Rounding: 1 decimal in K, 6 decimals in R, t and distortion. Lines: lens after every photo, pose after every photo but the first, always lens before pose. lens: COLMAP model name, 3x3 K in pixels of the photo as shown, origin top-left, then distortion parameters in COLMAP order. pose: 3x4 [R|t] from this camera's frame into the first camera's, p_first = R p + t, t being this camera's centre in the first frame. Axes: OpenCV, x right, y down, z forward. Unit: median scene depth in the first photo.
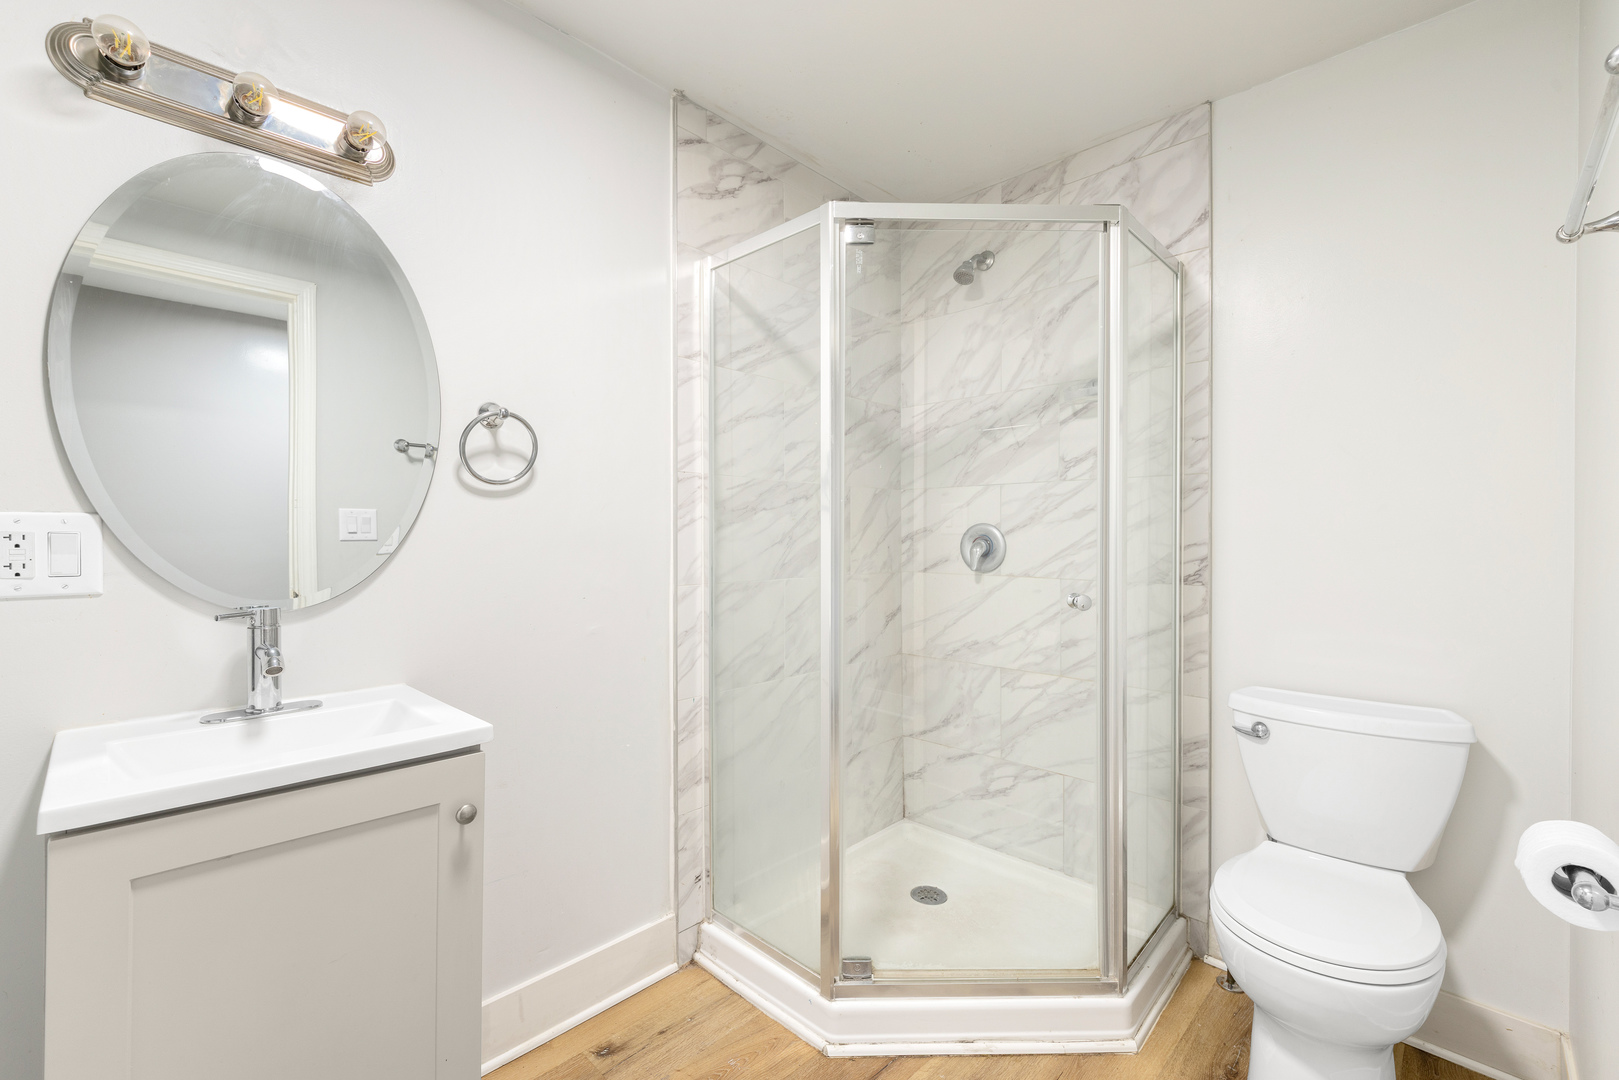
lens RADIAL K [[667.3, 0, 807.8], [0, 667.3, 531.2], [0, 0, 1]] dist [0.013618, -0.006216]
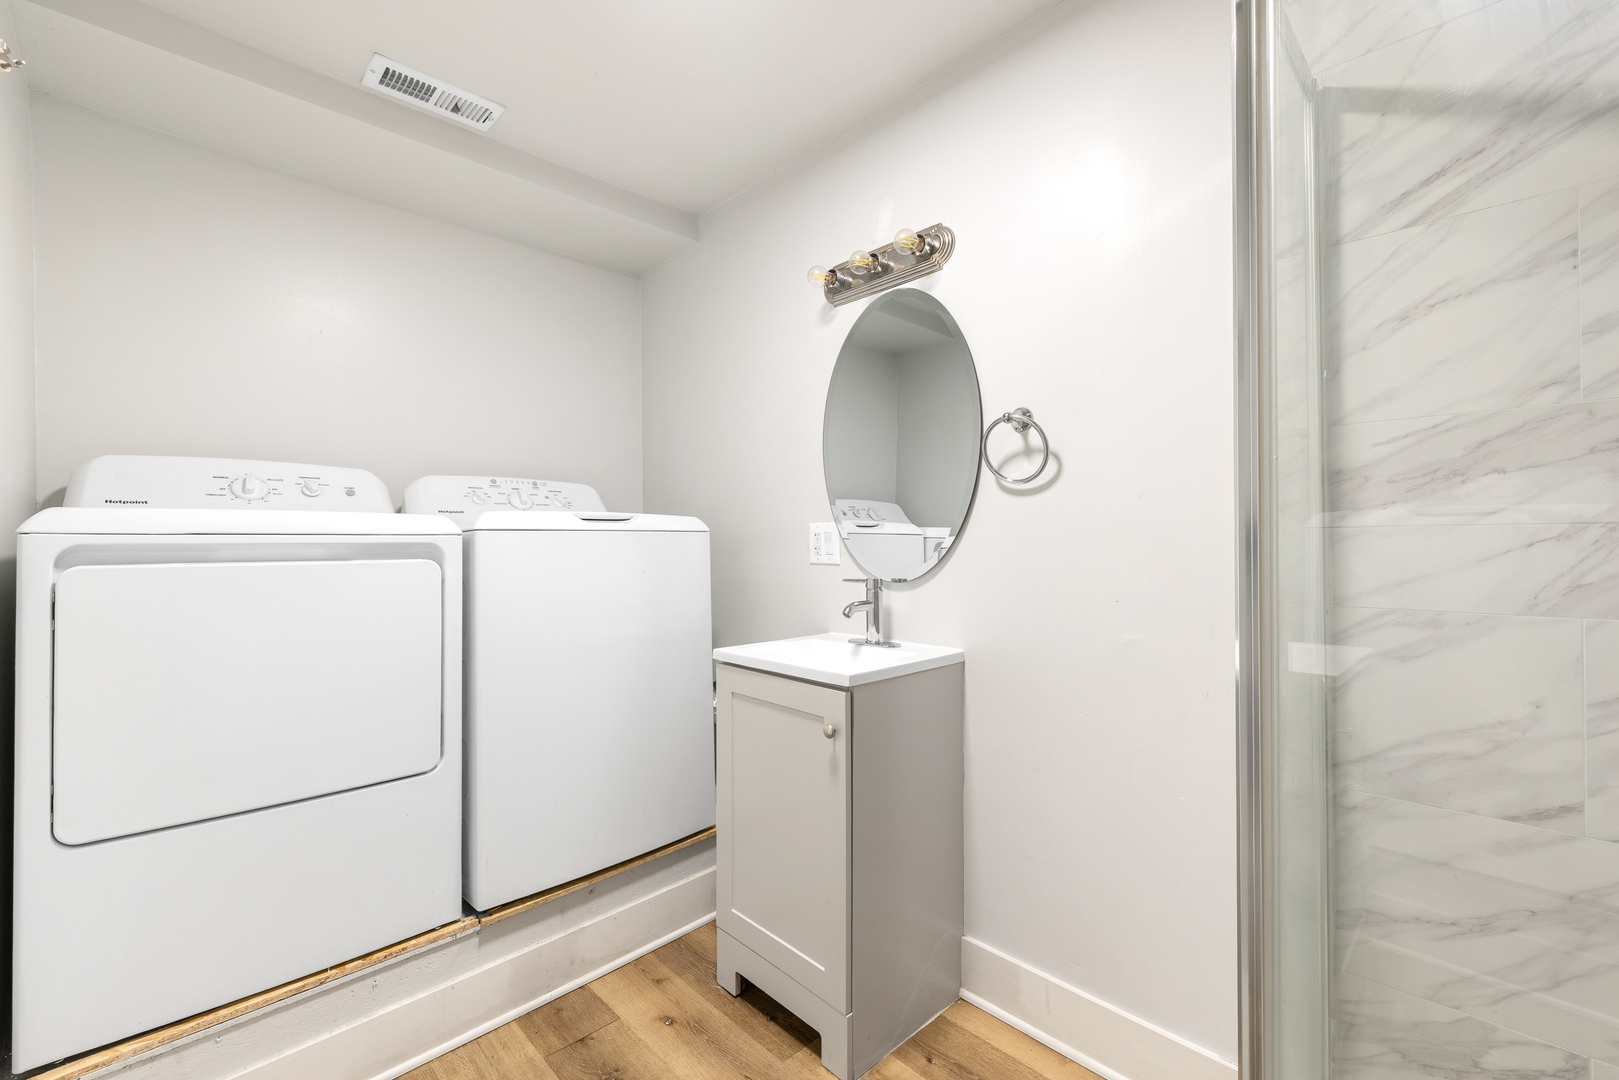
lens RADIAL K [[667.3, 0, 807.8], [0, 667.3, 531.2], [0, 0, 1]] dist [0.013618, -0.006216]
pose [[-0.015638, -0.012063, -0.999805, 0.458097], [0.013013, 0.999840, -0.012267, 0.011443], [0.999793, -0.013203, -0.015478, 0.510215]]
